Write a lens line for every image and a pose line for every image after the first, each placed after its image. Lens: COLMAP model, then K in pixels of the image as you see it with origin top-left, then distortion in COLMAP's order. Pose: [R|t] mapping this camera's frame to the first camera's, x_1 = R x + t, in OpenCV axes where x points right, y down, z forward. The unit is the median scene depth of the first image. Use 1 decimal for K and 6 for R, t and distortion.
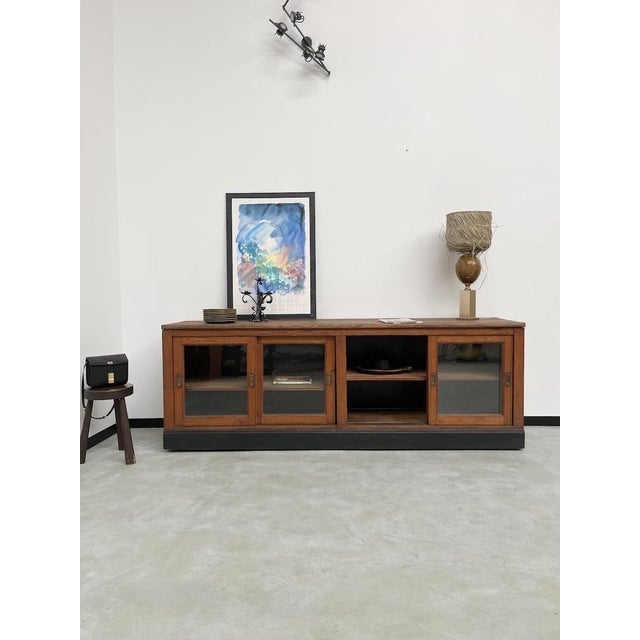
lens RADIAL K [[488.1, 0, 313.9], [0, 488.1, 318.4], [0, 0, 1]] dist [0.083879, -0.117777]
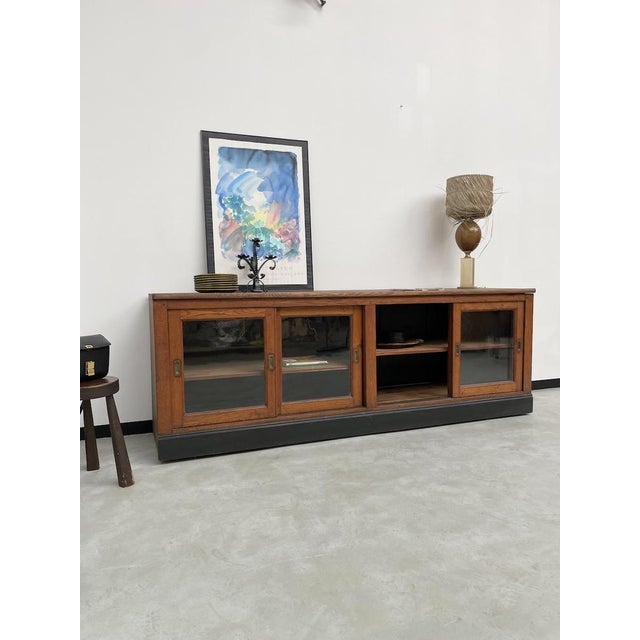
lens RADIAL K [[488.1, 0, 321.5], [0, 488.1, 323.5], [0, 0, 1]] dist [0.083879, -0.117777]
pose [[0.926762, -0.029235, 0.374509, -0.336490], [0.021668, 0.999467, 0.024400, 0.043276], [-0.375023, -0.014498, 0.926902, 0.210605]]
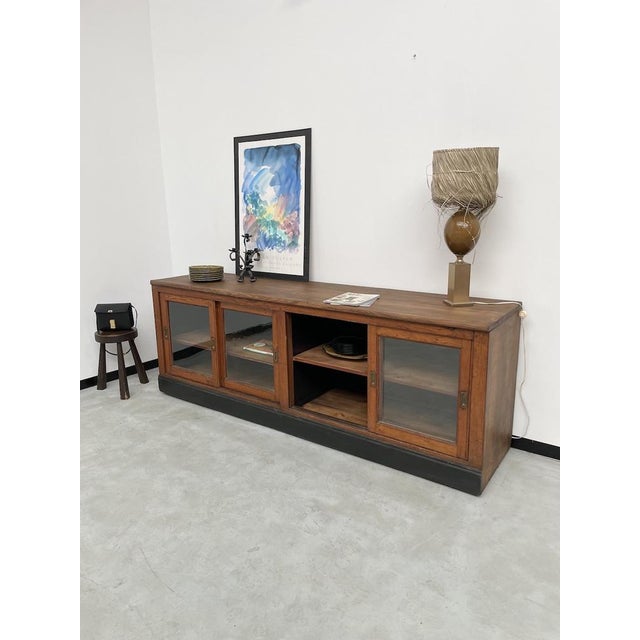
lens RADIAL K [[488.1, 0, 323.5], [0, 488.1, 321.4], [0, 0, 1]] dist [0.083879, -0.117777]
pose [[0.827903, 0.132959, -0.544884, 0.566972], [-0.022680, 0.978637, 0.204341, -0.119862], [0.560413, -0.156817, 0.813232, 0.313307]]
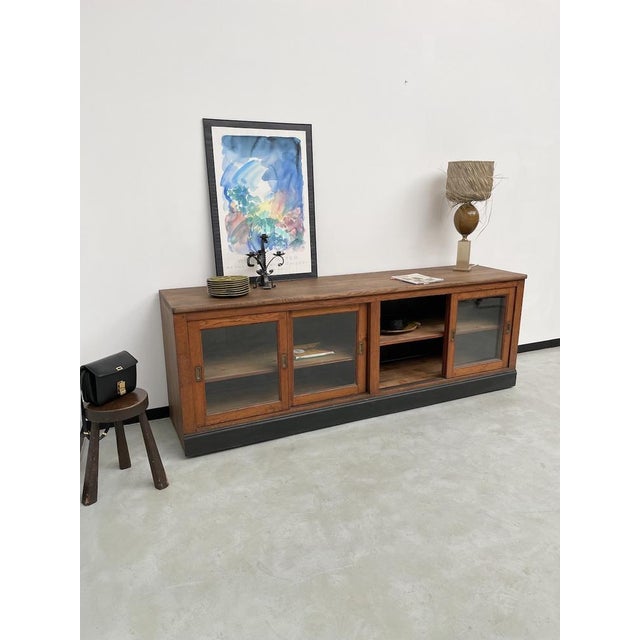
lens RADIAL K [[488.1, 0, 325.3], [0, 488.1, 322.7], [0, 0, 1]] dist [0.083879, -0.117777]
pose [[0.901135, -0.106298, 0.420304, -0.399402], [0.018461, 0.978005, 0.207765, -0.112436], [-0.433144, -0.179465, 0.883277, 0.211350]]
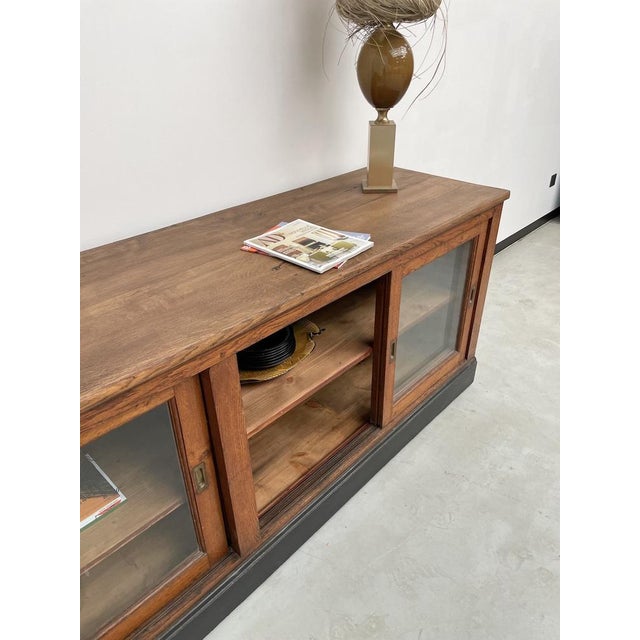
lens RADIAL K [[488.1, 0, 326.3], [0, 488.1, 317.0], [0, 0, 1]] dist [0.083879, -0.117777]
pose [[0.672037, -0.378033, 0.636755, -0.079918], [0.043346, 0.878486, 0.475798, -0.122582], [-0.739248, -0.292153, 0.606761, 0.737691]]
